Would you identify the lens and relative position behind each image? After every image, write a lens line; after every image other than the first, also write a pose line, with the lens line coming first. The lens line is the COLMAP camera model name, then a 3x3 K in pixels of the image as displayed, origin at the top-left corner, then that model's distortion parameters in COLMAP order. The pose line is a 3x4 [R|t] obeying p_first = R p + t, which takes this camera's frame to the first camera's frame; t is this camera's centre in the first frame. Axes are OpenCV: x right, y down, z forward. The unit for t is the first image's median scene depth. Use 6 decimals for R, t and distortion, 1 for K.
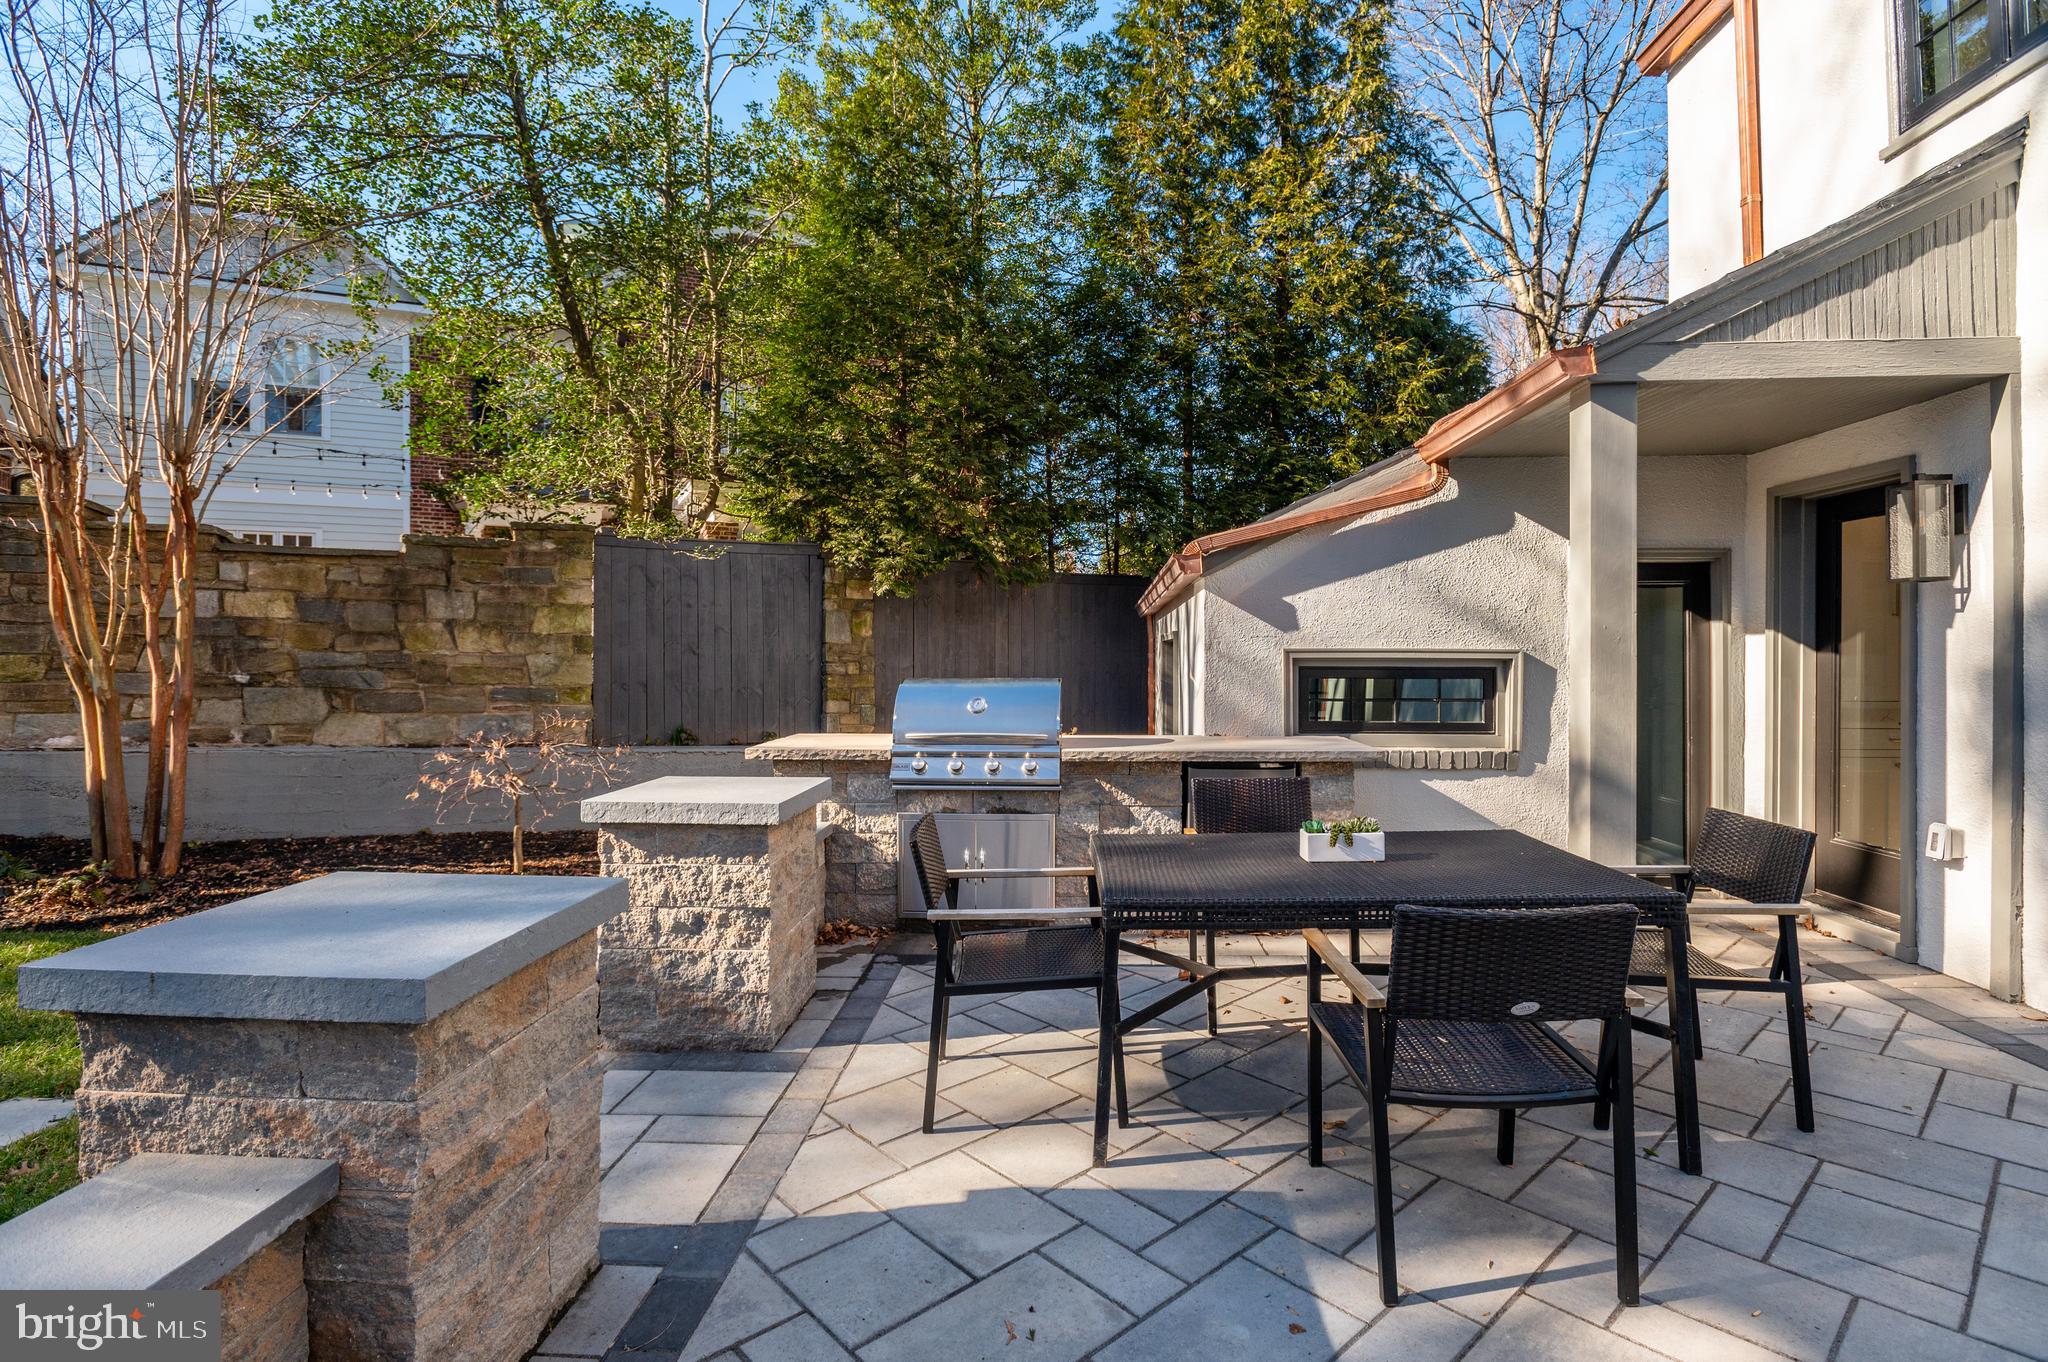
lens RADIAL K [[982.2, 0, 1016.1], [0, 982.2, 662.4], [0, 0, 1]] dist [-0.009739, -0.000204]
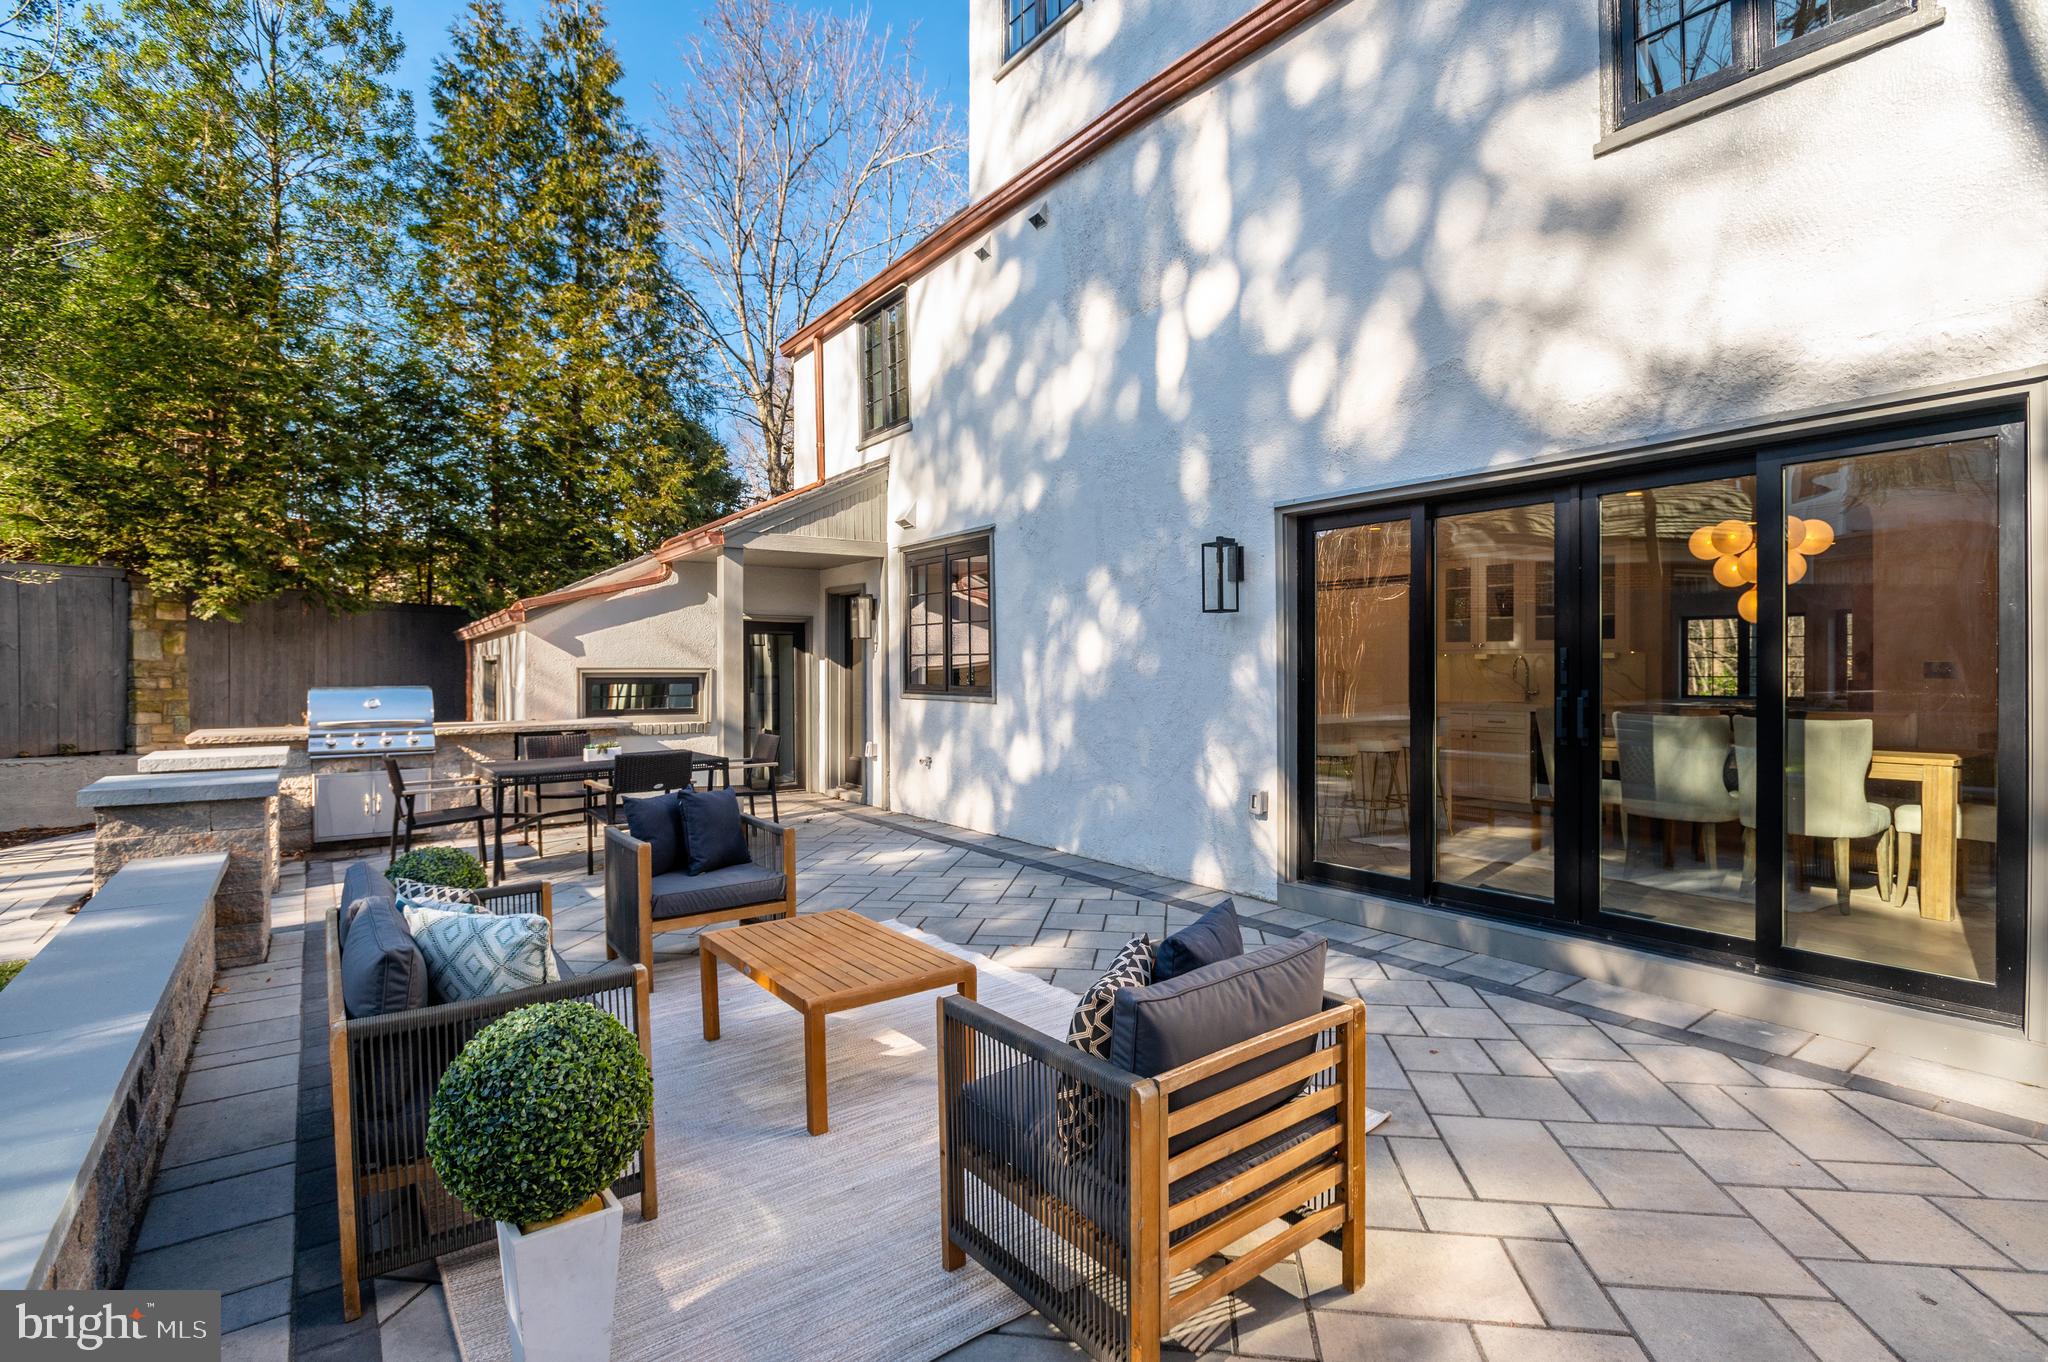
lens RADIAL K [[982.2, 0, 1012.6], [0, 982.2, 661.5], [0, 0, 1]] dist [-0.009739, -0.000204]
pose [[0.775356, 0.002143, 0.631520, -0.210190], [0.006371, 0.999917, -0.011215, 0.000433], [-0.631492, 0.012719, 0.775278, -0.780601]]
